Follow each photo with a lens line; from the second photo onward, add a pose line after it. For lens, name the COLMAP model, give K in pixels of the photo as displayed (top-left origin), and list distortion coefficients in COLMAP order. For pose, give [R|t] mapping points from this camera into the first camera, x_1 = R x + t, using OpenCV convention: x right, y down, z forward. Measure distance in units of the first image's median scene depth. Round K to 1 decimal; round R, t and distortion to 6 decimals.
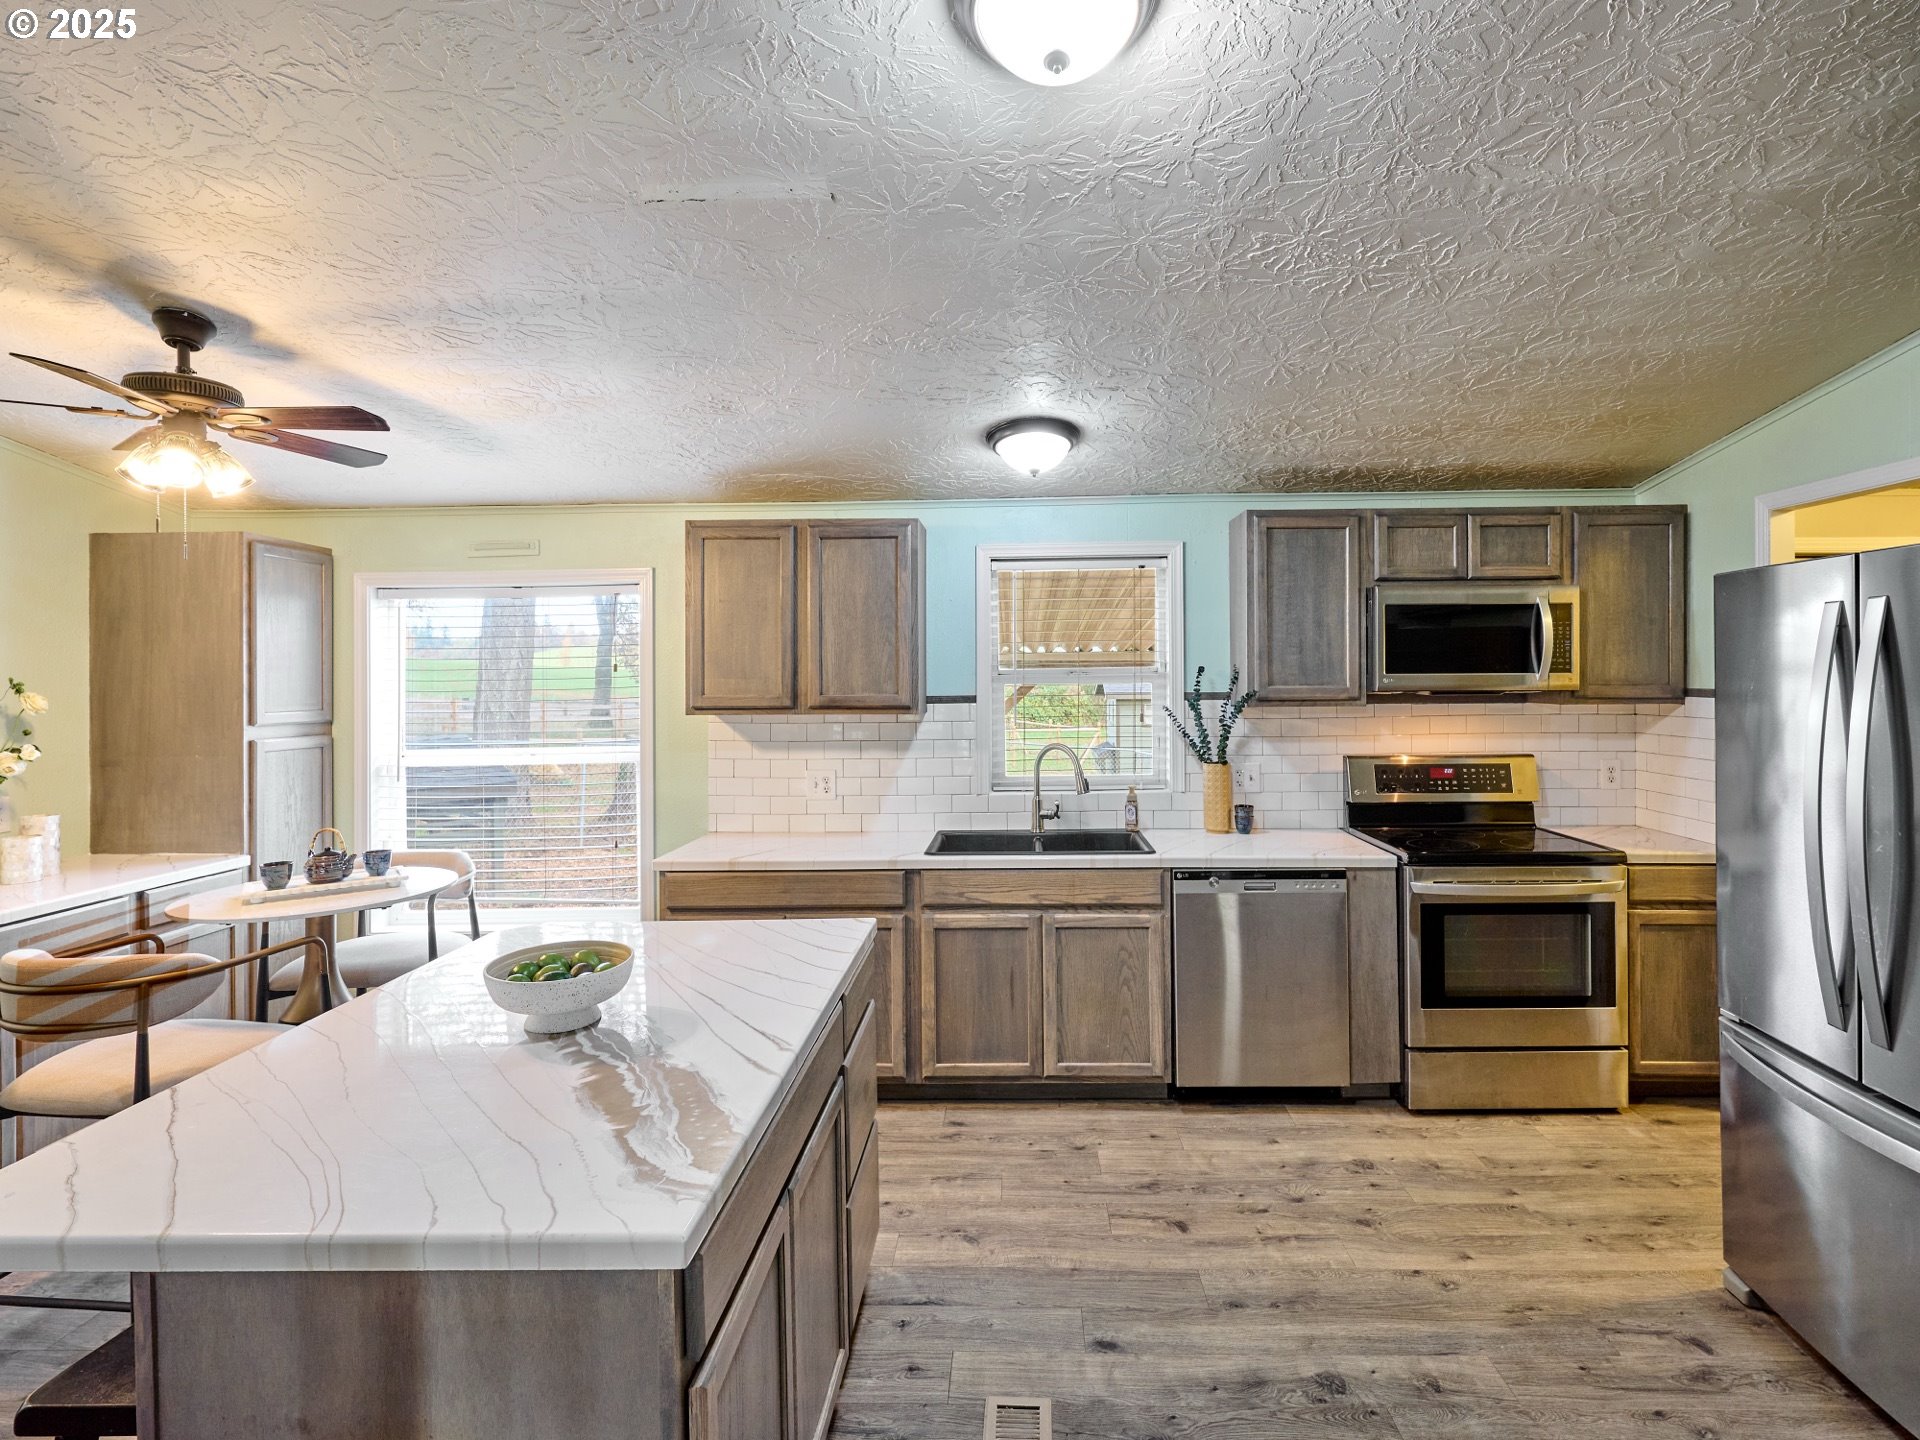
lens RADIAL K [[910.9, 0, 1029.7], [0, 910.9, 688.3], [0, 0, 1]] dist [-0.000683, 0.000873]
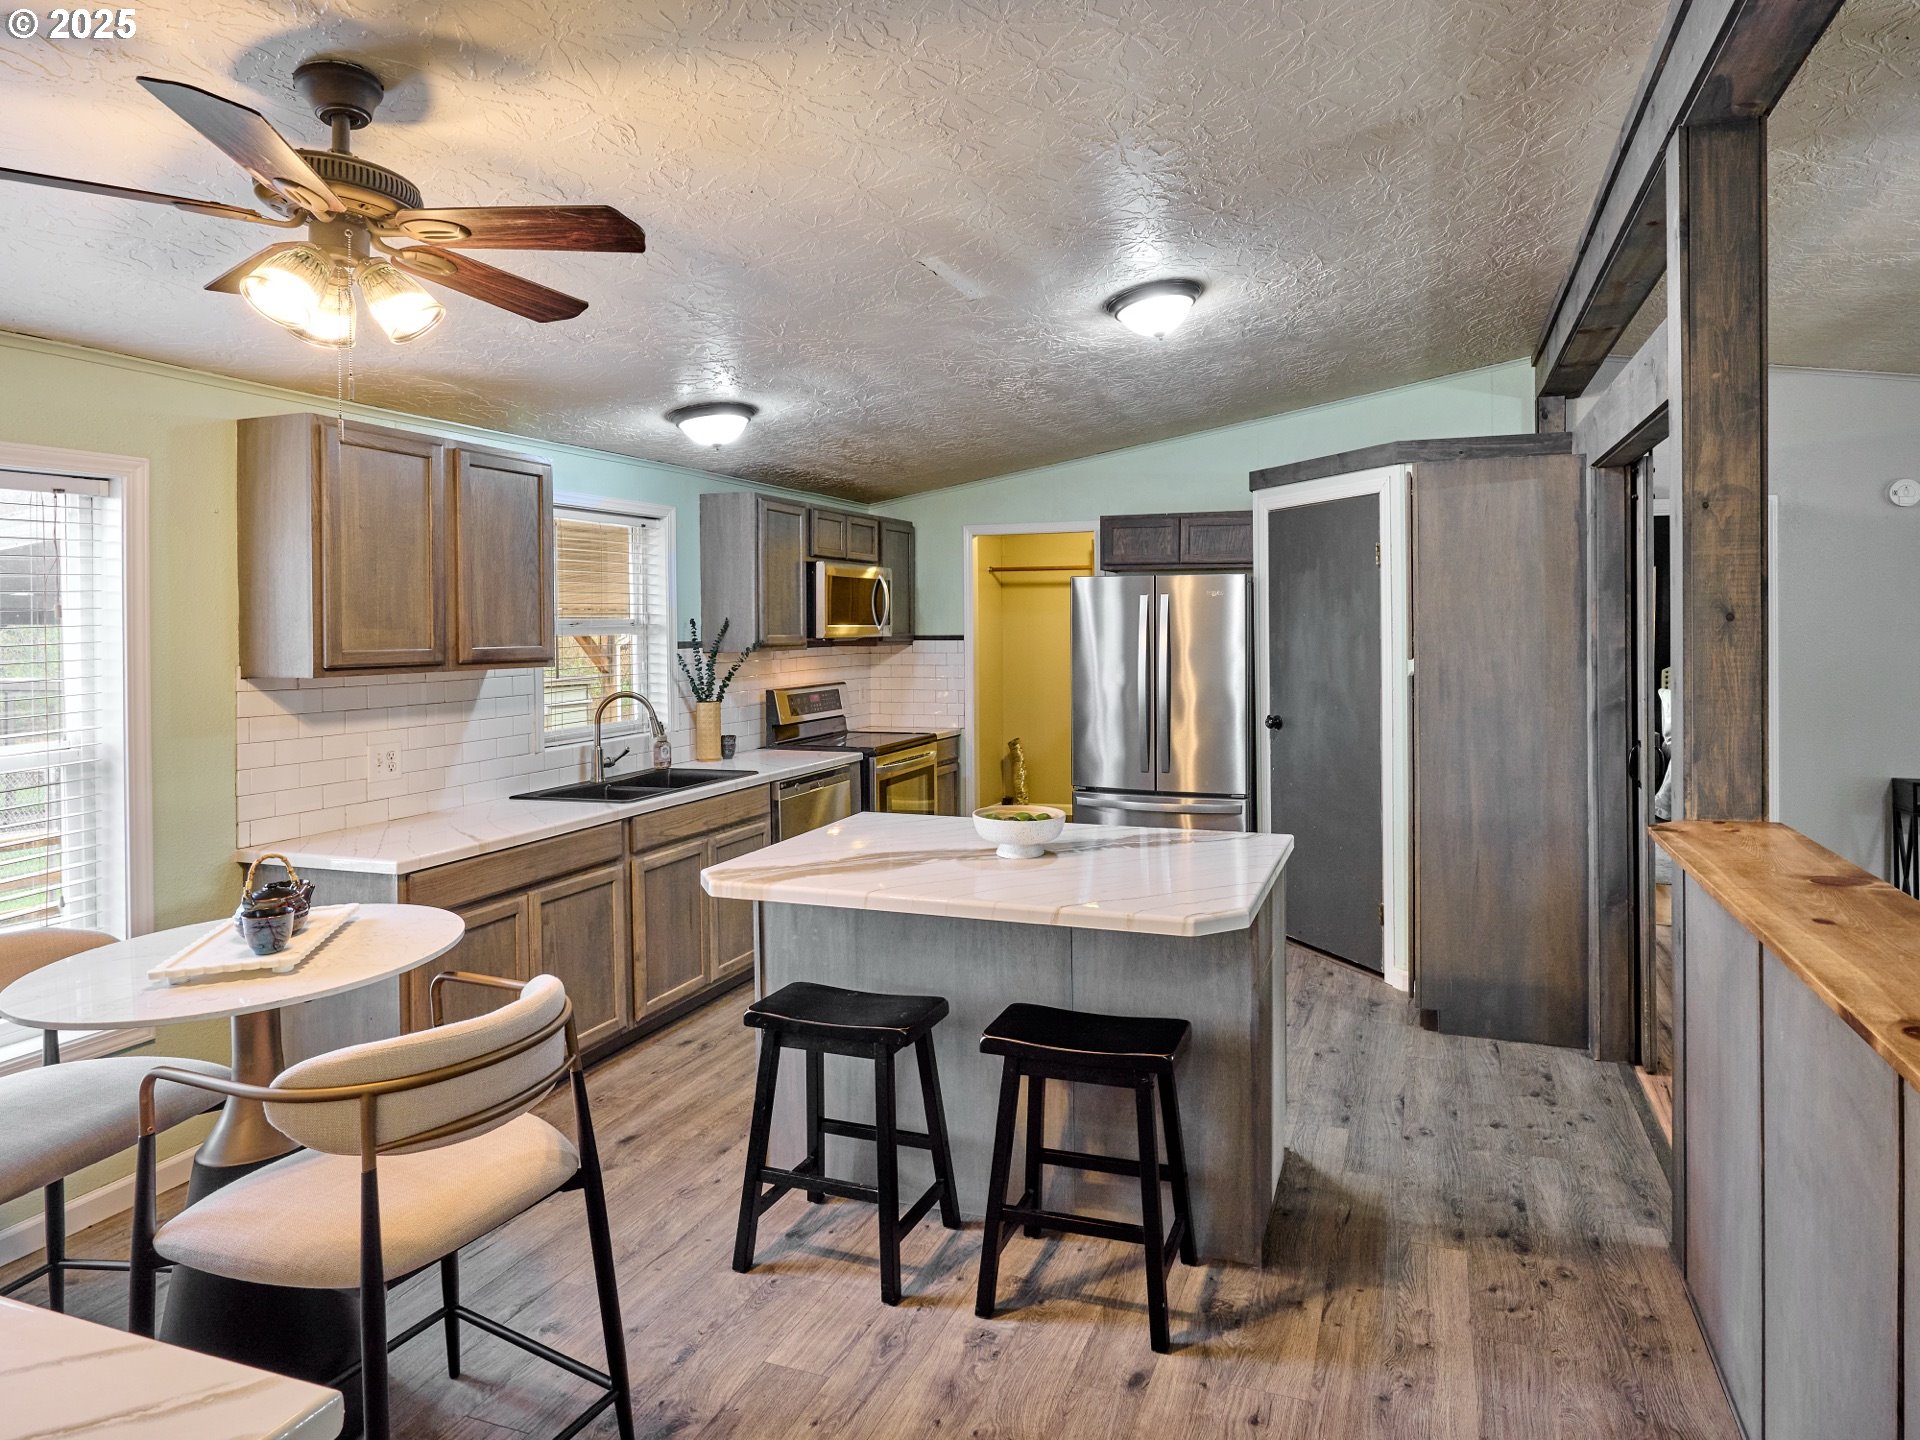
lens RADIAL K [[1056.5, 0, 1017.1], [0, 1056.5, 632.2], [0, 0, 1]] dist [-0.003631, 0.002482]
pose [[0.345620, -0.001922, 0.938373, -0.990238], [0.014743, 0.999886, -0.003382, 0.003730], [-0.938259, 0.015004, 0.345609, 0.174199]]
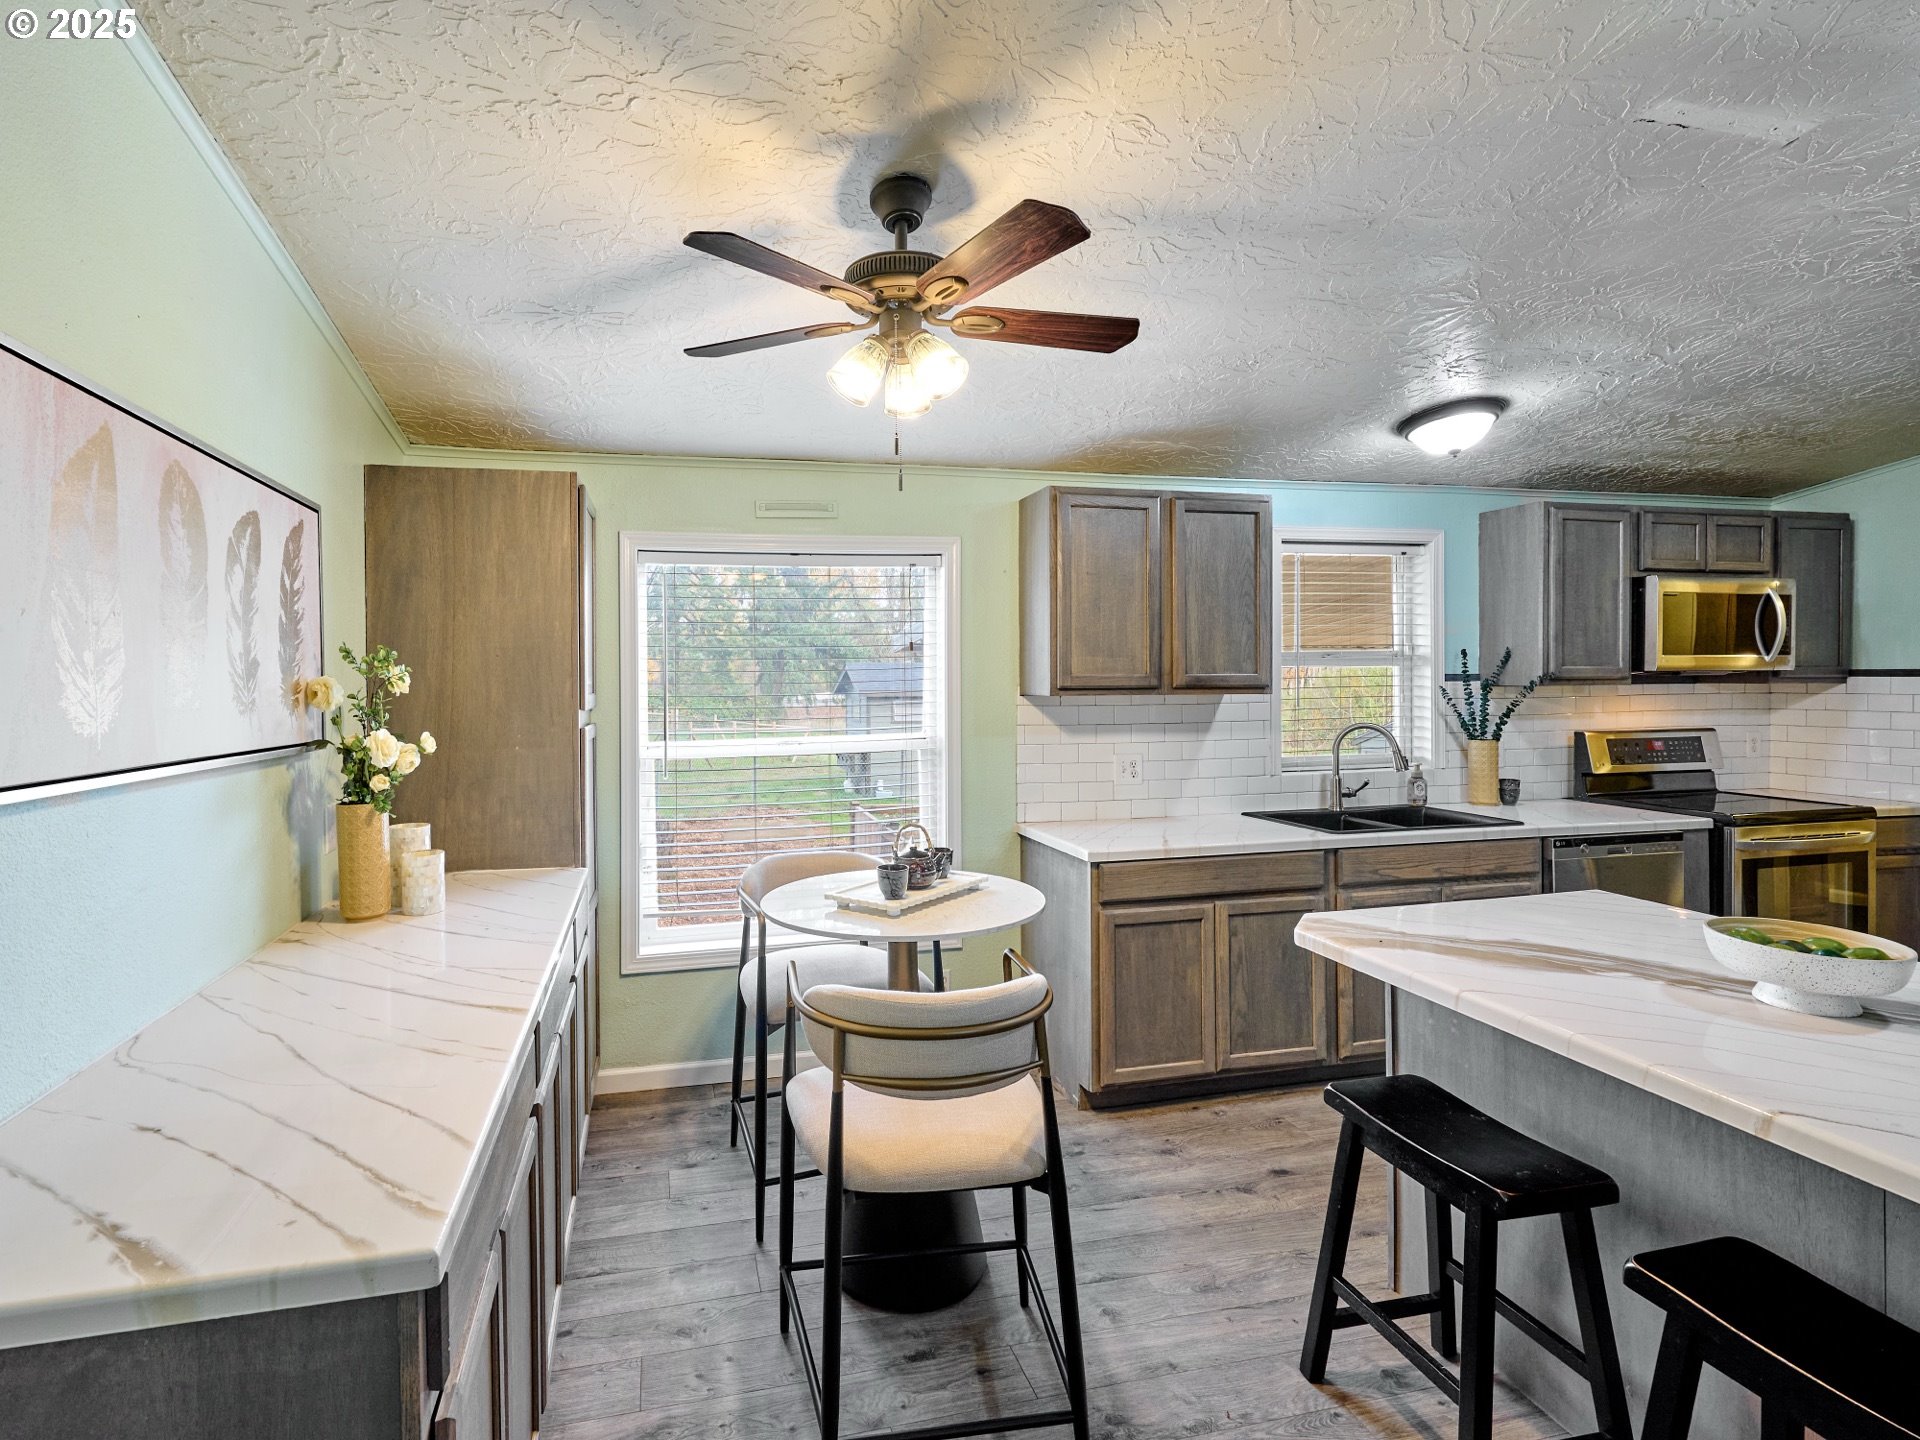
lens RADIAL K [[910.9, 0, 901.4], [0, 910.9, 687.4], [0, 0, 1]] dist [-0.000683, 0.000873]
pose [[0.973569, -0.001913, 0.228386, -0.744647], [0.001799, 0.999998, 0.000707, 0.020332], [-0.228387, -0.000278, 0.973570, 0.132510]]
